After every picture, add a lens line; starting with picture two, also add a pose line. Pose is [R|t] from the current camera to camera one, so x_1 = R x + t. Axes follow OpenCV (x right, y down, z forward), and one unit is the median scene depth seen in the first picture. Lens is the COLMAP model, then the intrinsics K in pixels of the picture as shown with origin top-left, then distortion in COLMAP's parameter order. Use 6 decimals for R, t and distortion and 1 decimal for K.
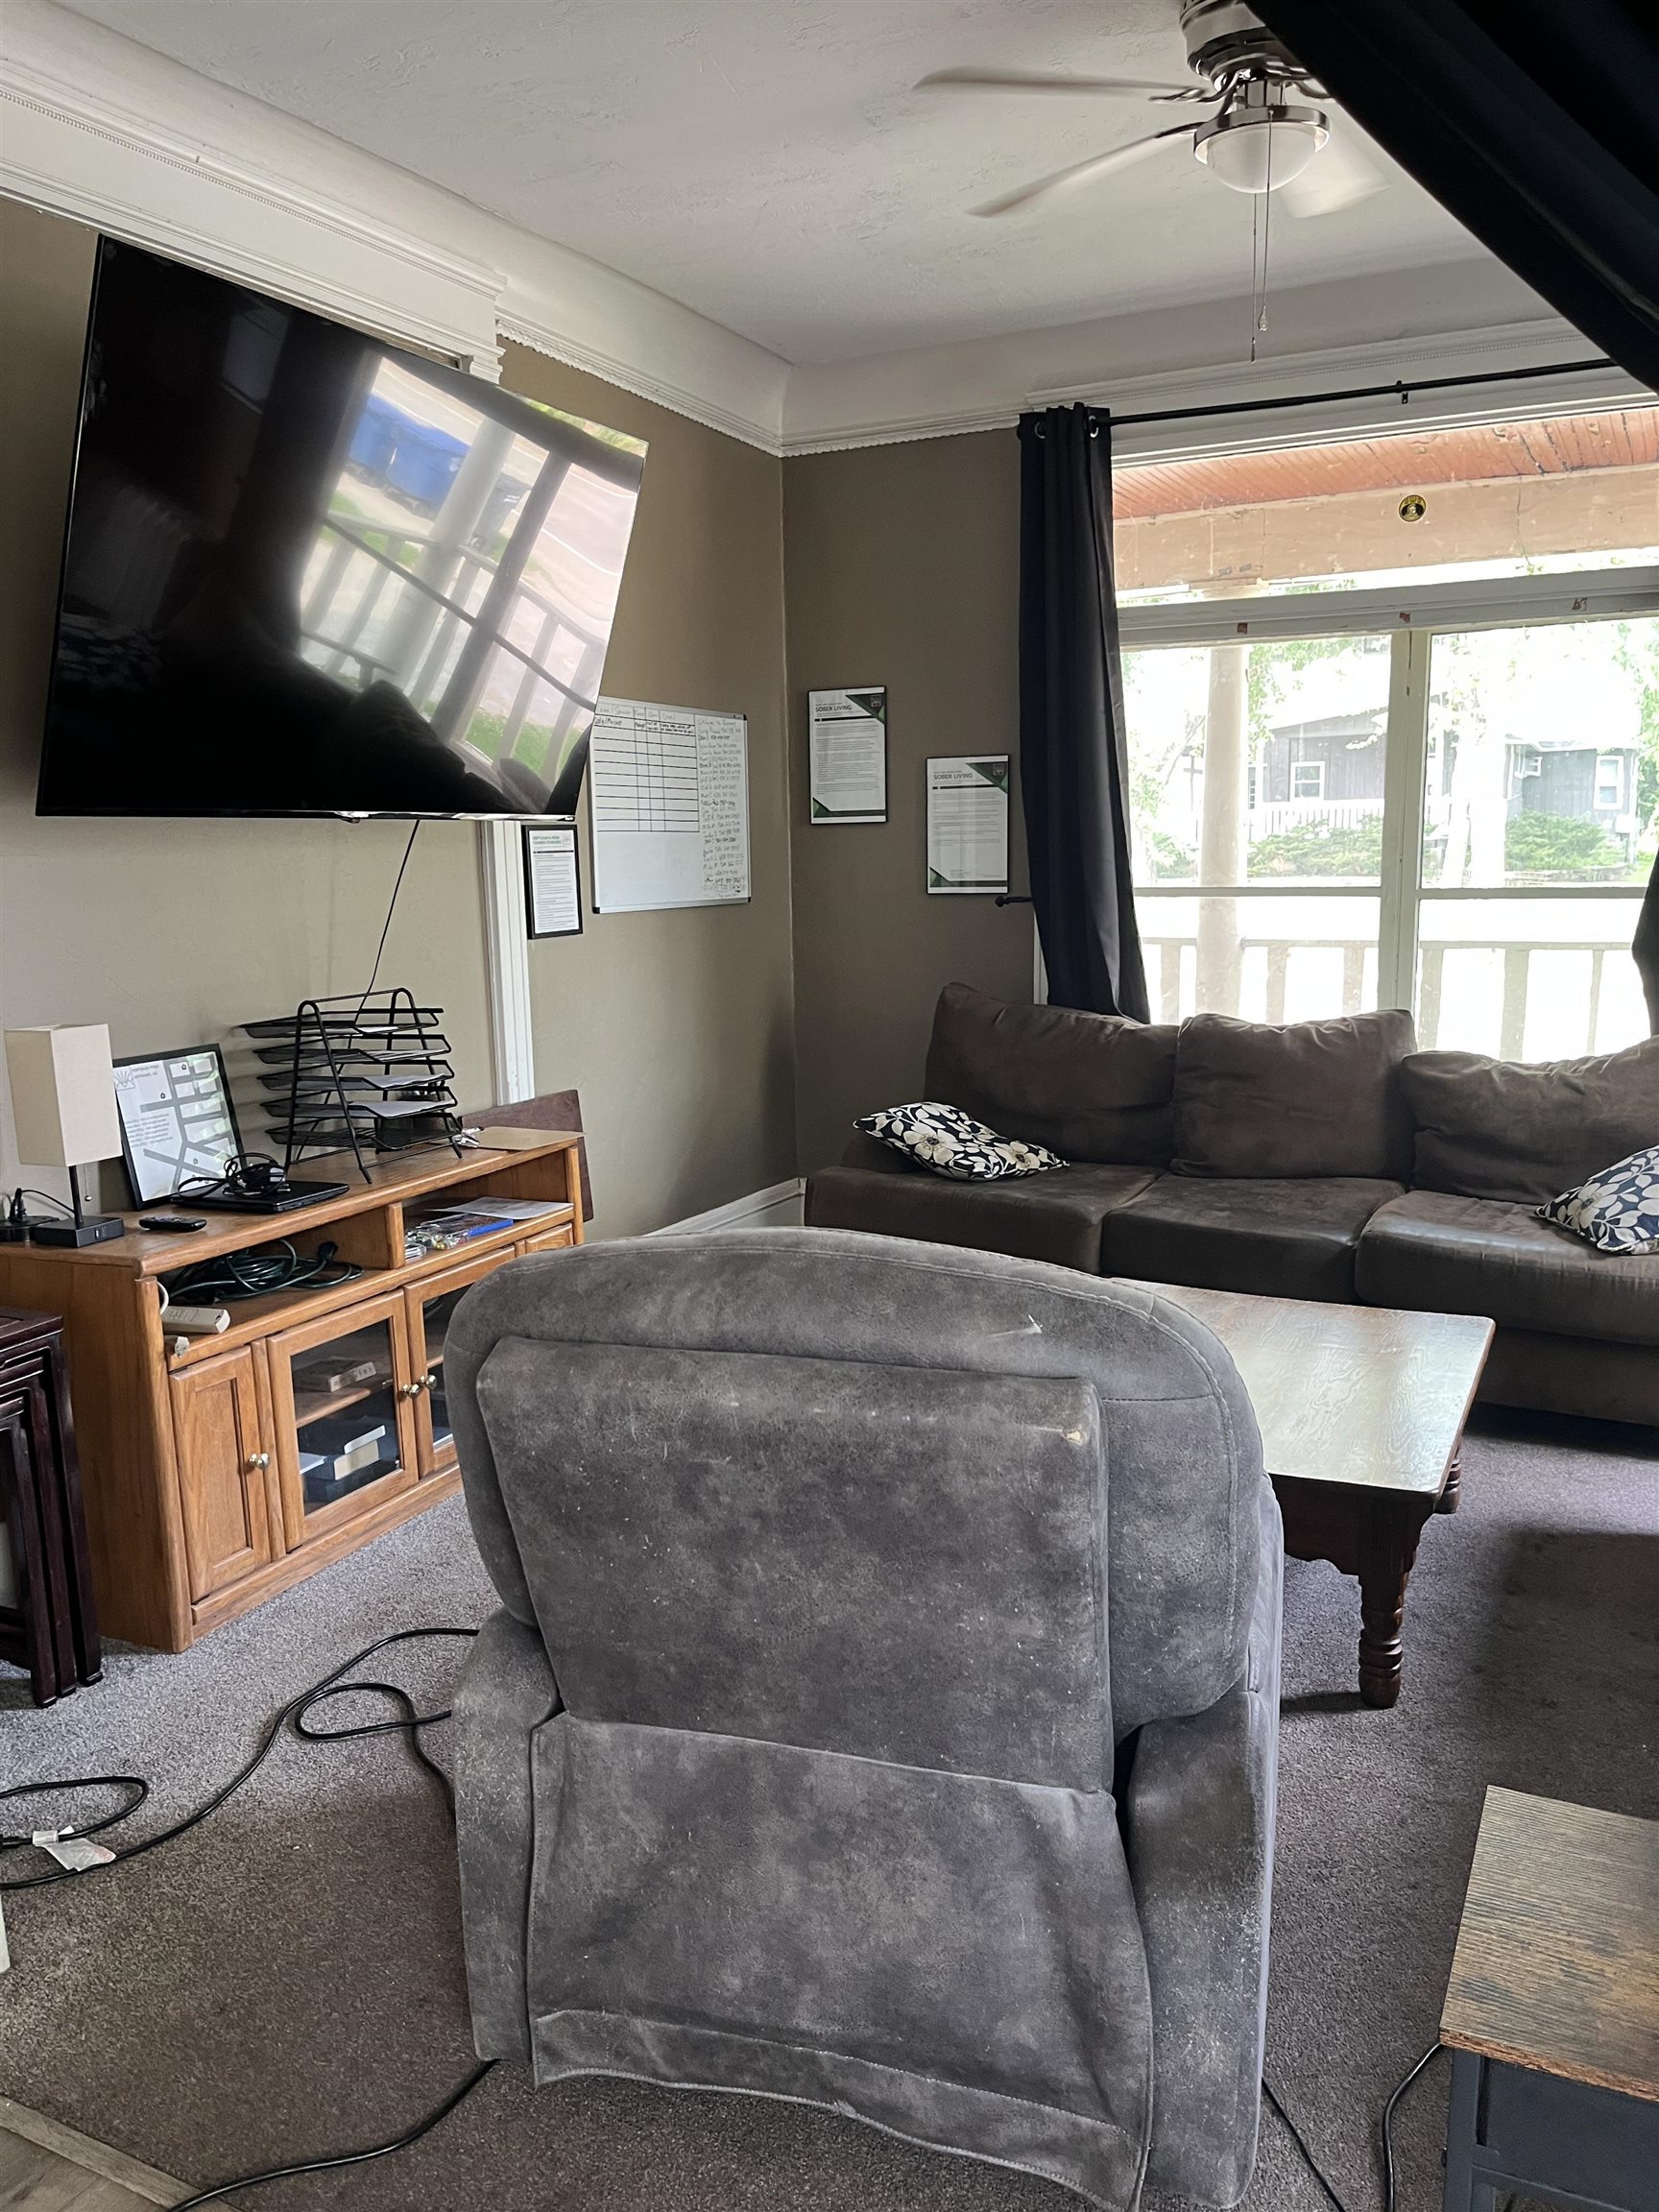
lens RADIAL K [[1663.7, 0, 818.9], [0, 1663.7, 1111.5], [0, 0, 1]] dist [0.033695, -0.043280]
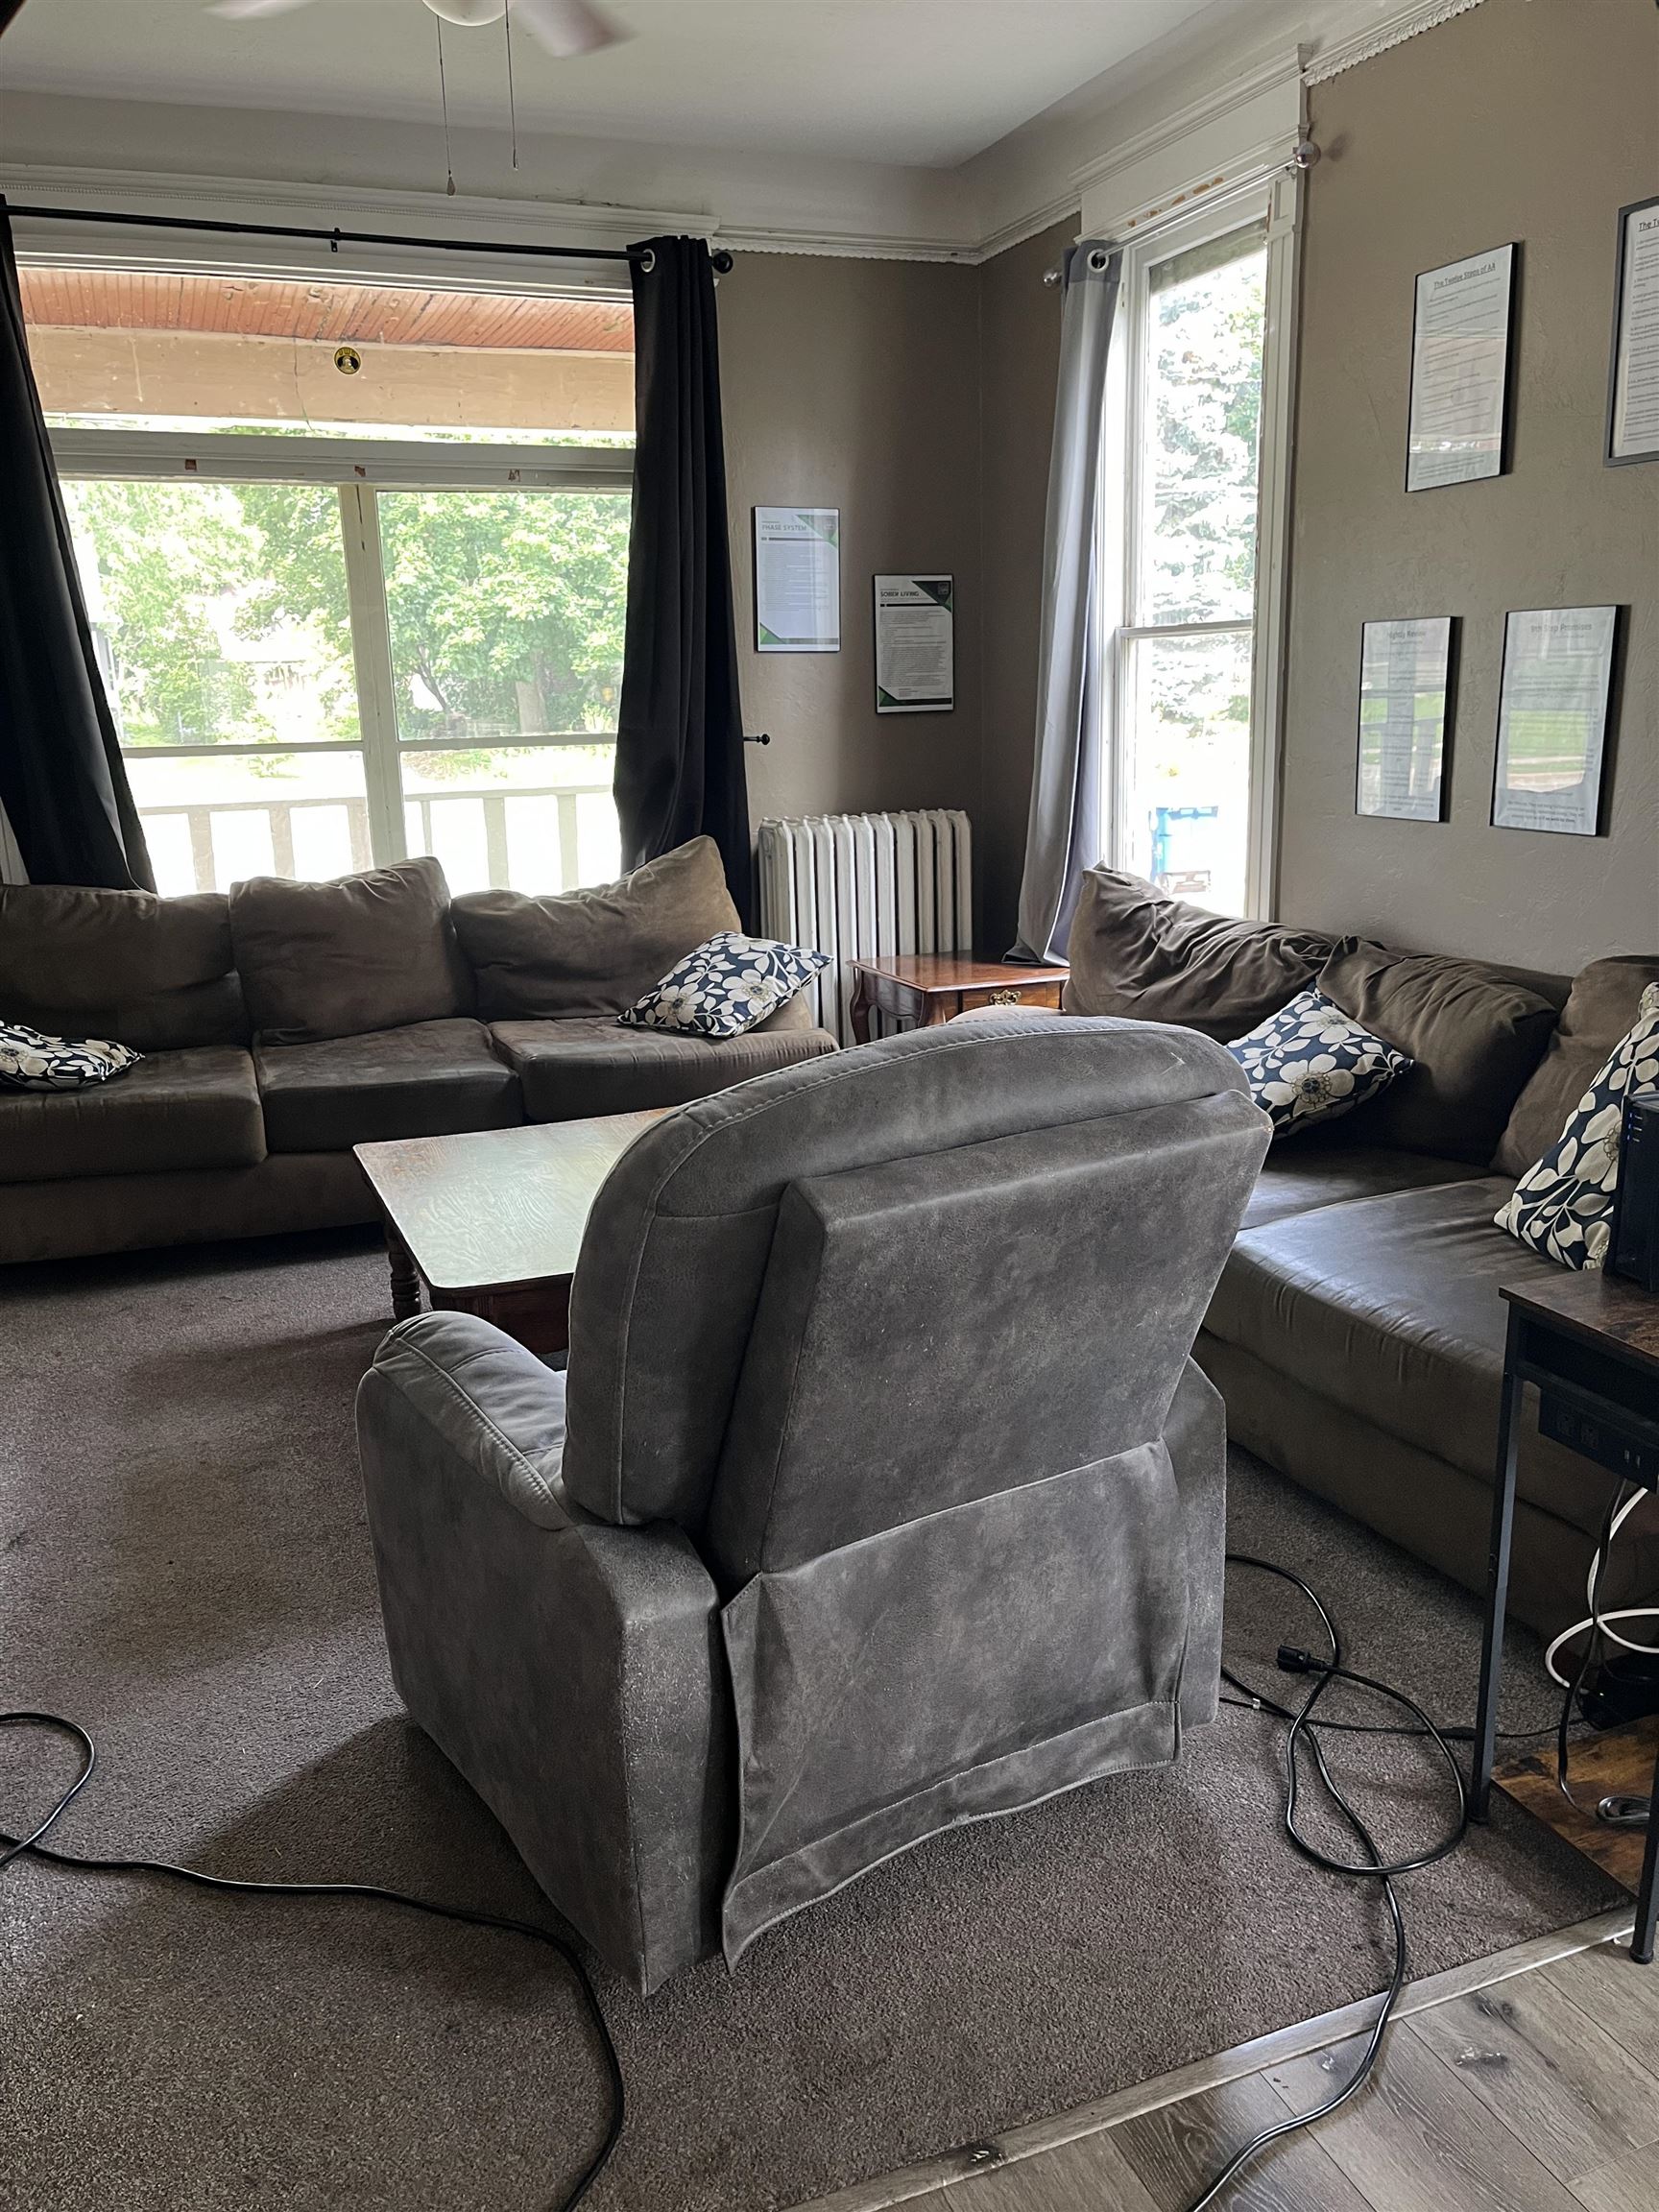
lens RADIAL K [[1663.7, 0, 816.7], [0, 1663.7, 1101.7], [0, 0, 1]] dist [0.033695, -0.043280]
pose [[0.653928, -0.183462, 0.733976, -0.307407], [0.135372, 0.982870, 0.125067, -0.008868], [-0.744347, 0.017575, 0.667561, 0.129891]]
